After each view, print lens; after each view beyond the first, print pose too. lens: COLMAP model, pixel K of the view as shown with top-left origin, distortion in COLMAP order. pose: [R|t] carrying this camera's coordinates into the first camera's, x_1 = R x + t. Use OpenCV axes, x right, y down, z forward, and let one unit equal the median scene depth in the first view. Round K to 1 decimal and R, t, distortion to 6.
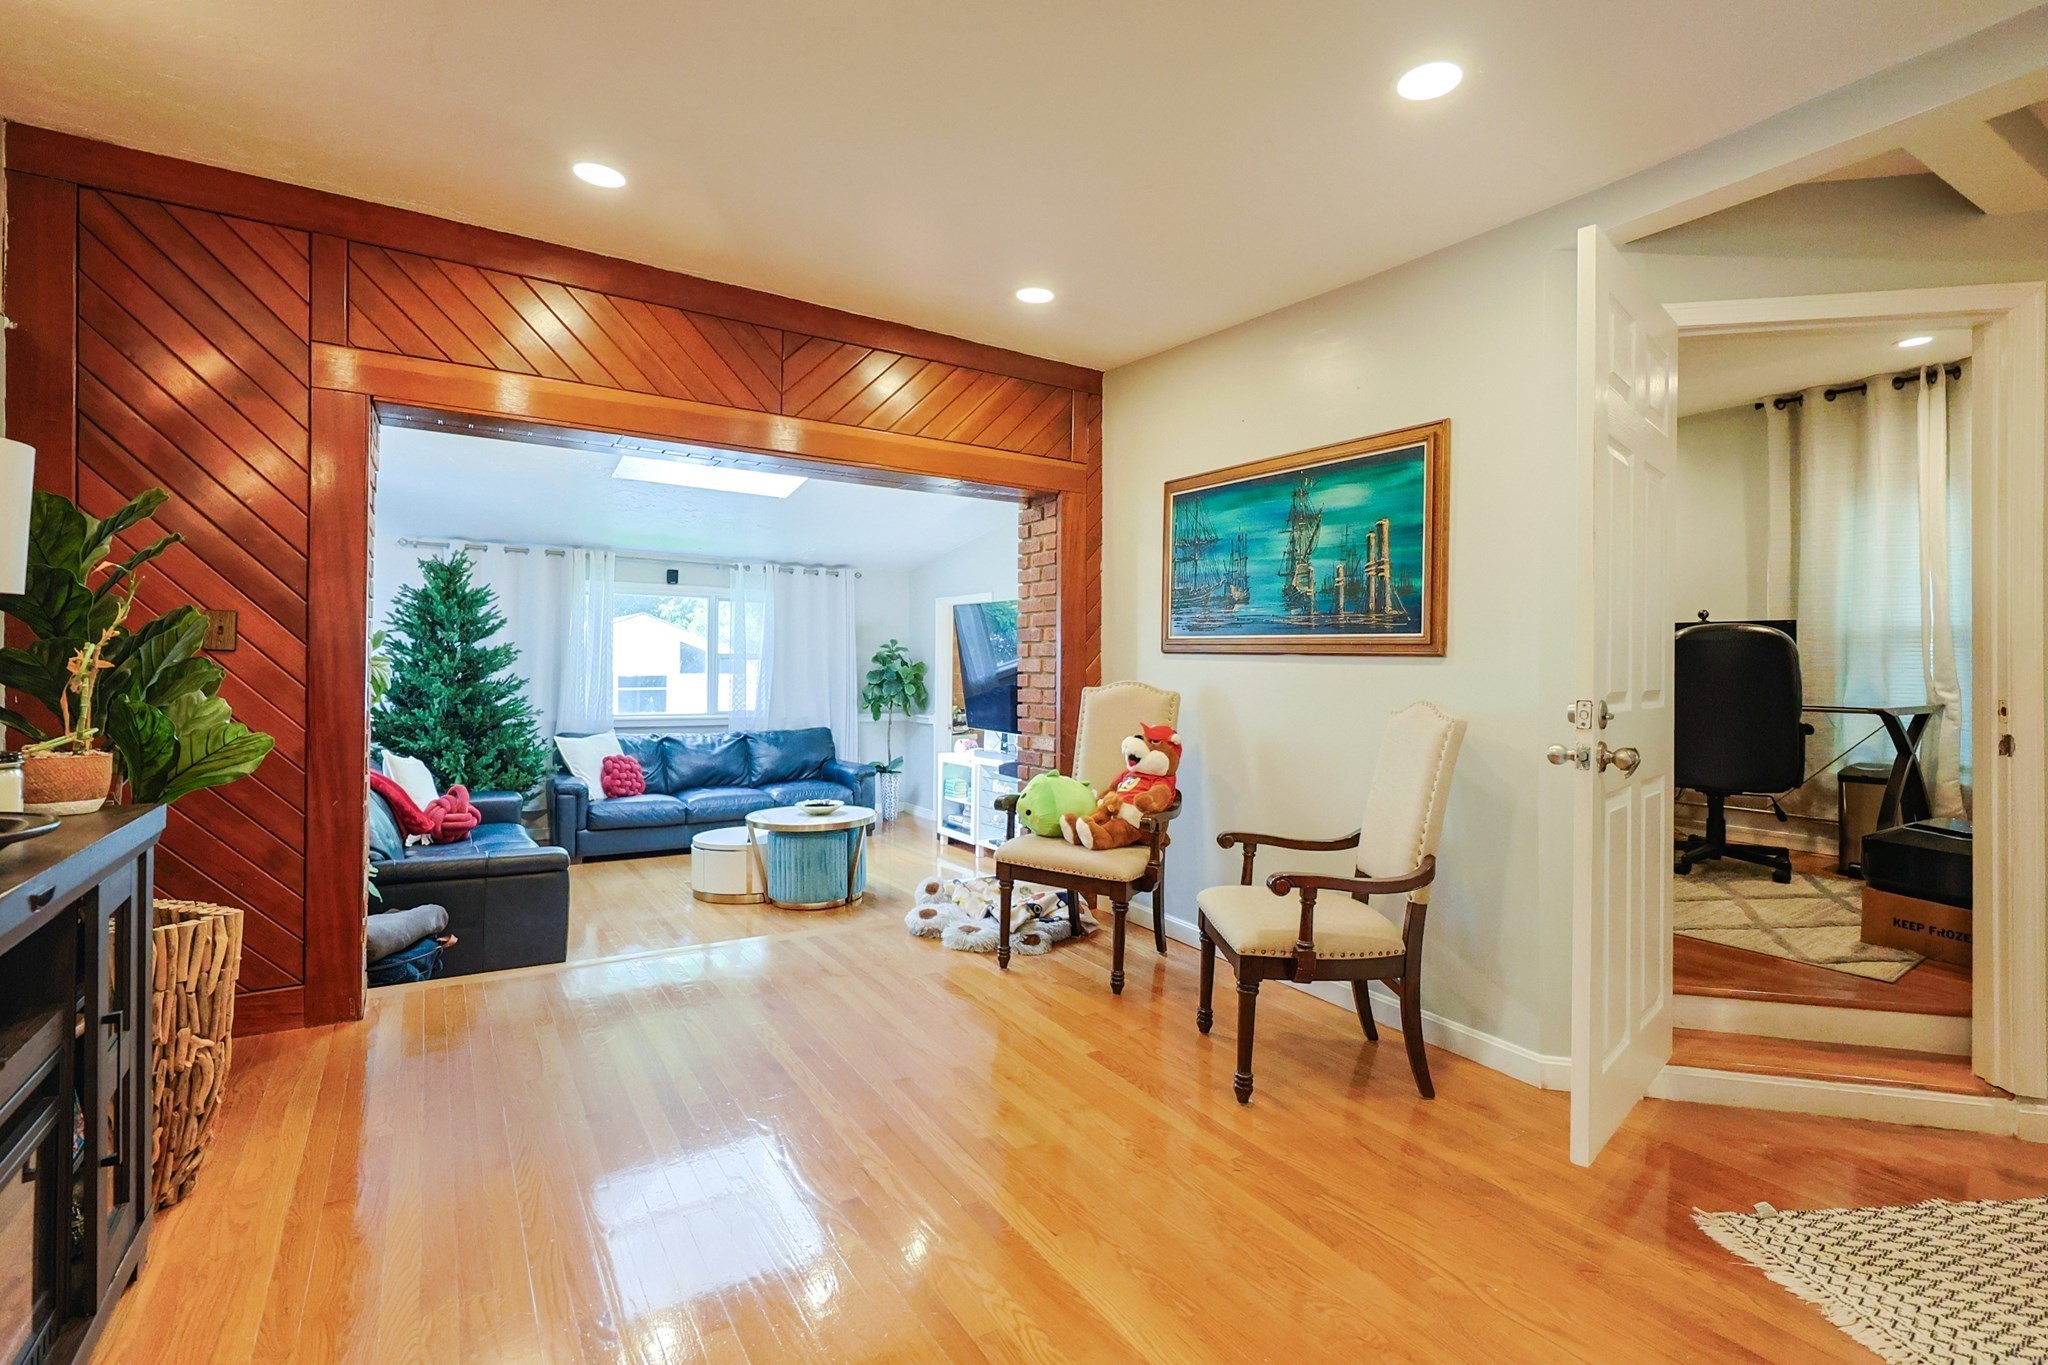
lens RADIAL K [[889.7, 0, 1024.0], [0, 889.7, 682.5], [0, 0, 1]] dist [0.003475, 0.000714]
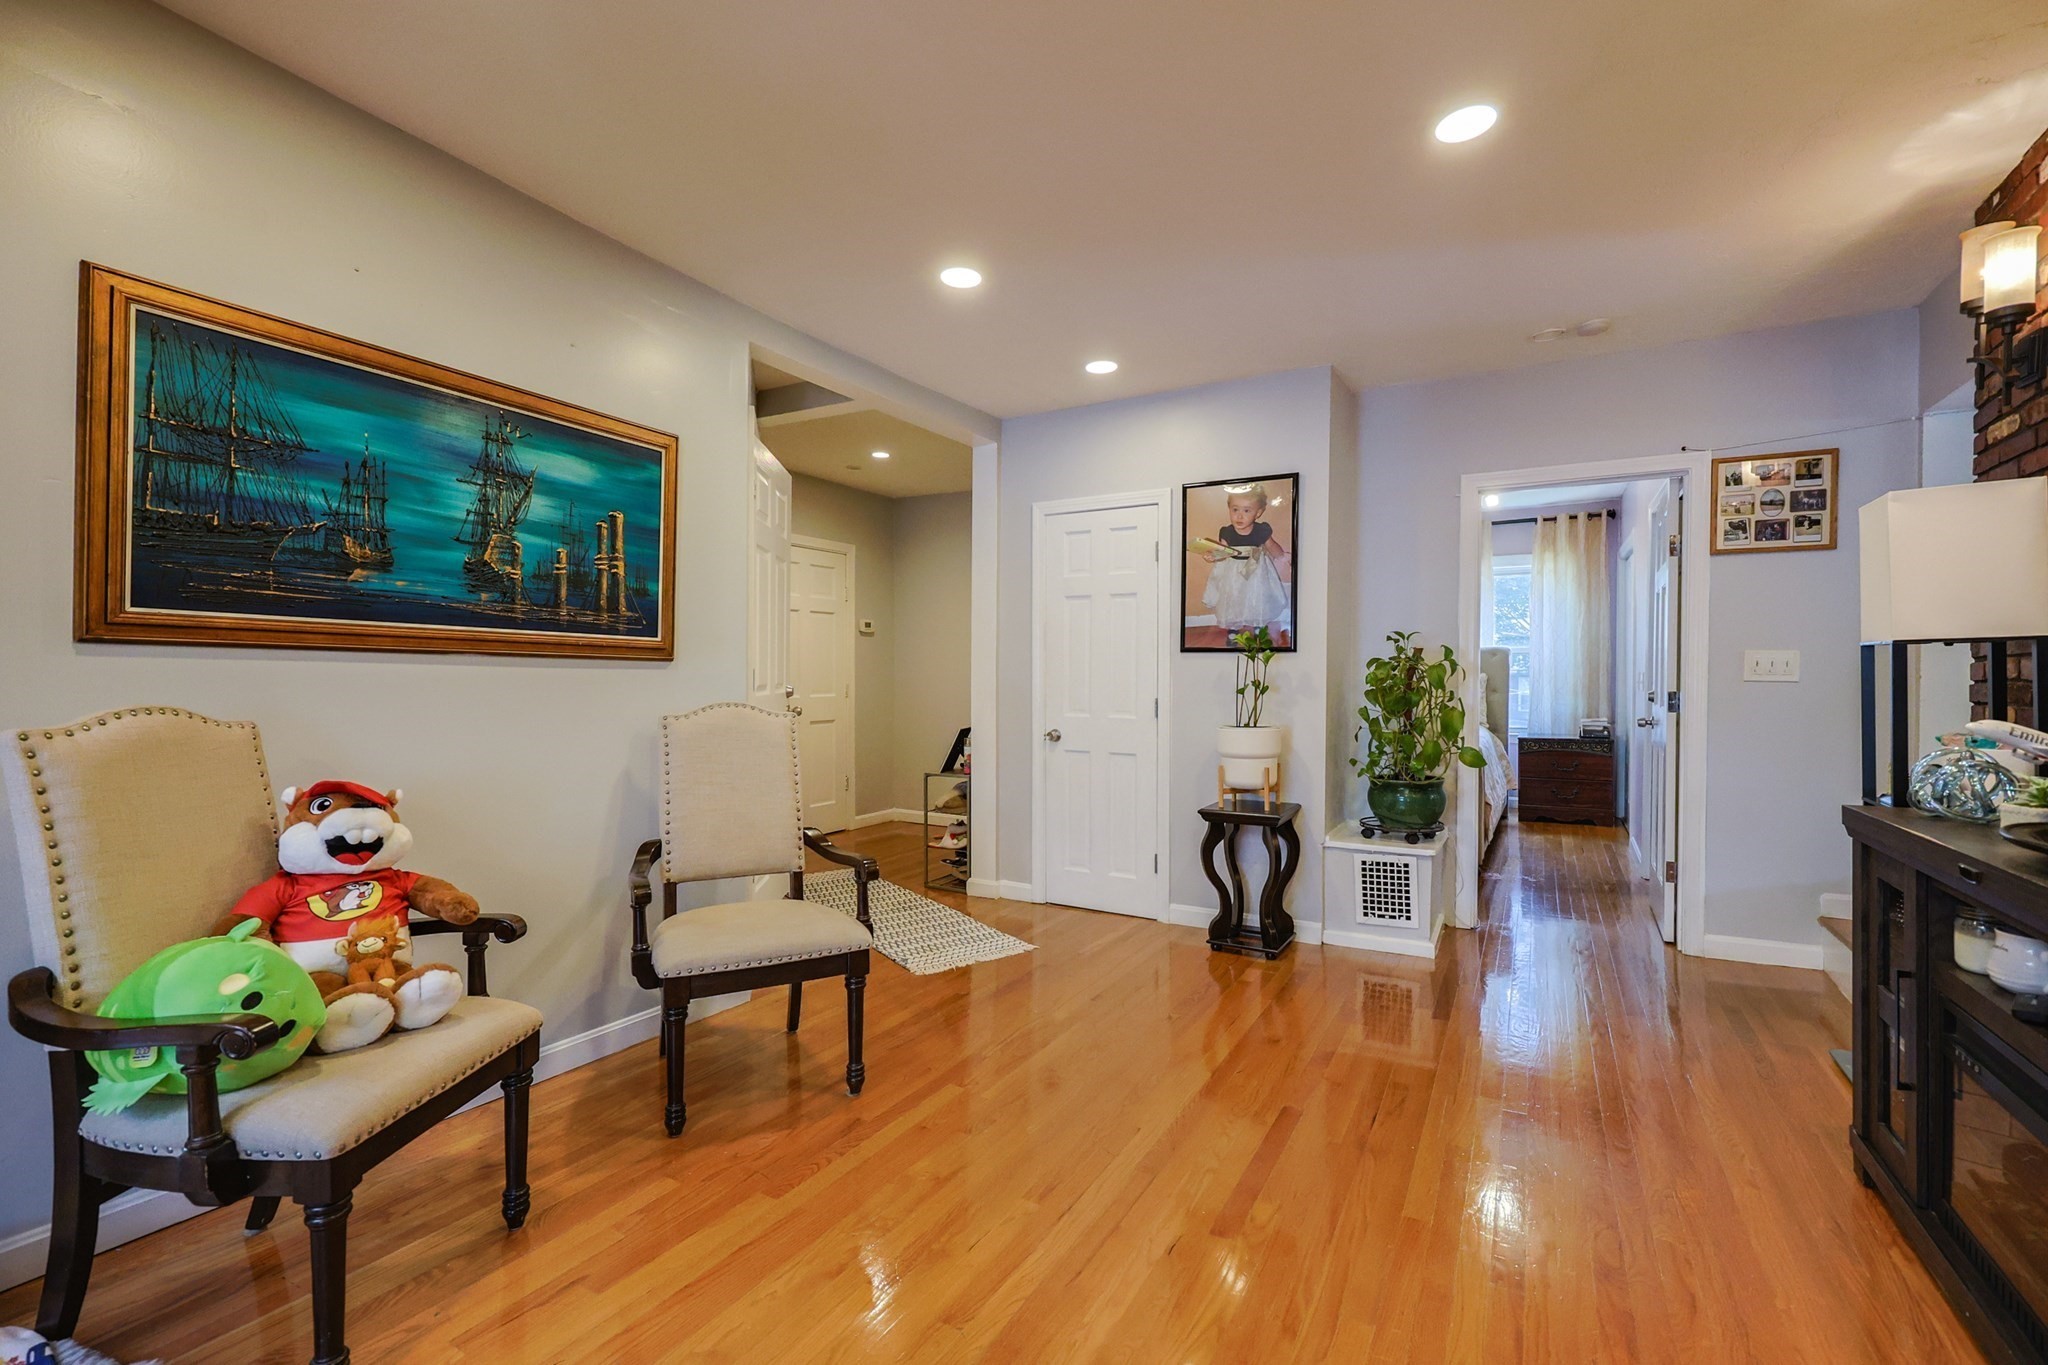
lens RADIAL K [[889.7, 0, 1024.0], [0, 889.7, 682.5], [0, 0, 1]] dist [0.003475, 0.000714]
pose [[-0.452824, -0.018871, 0.891400, -0.588151], [0.011818, 0.999561, 0.027164, -0.024839], [-0.891522, 0.022835, -0.452402, 0.999706]]
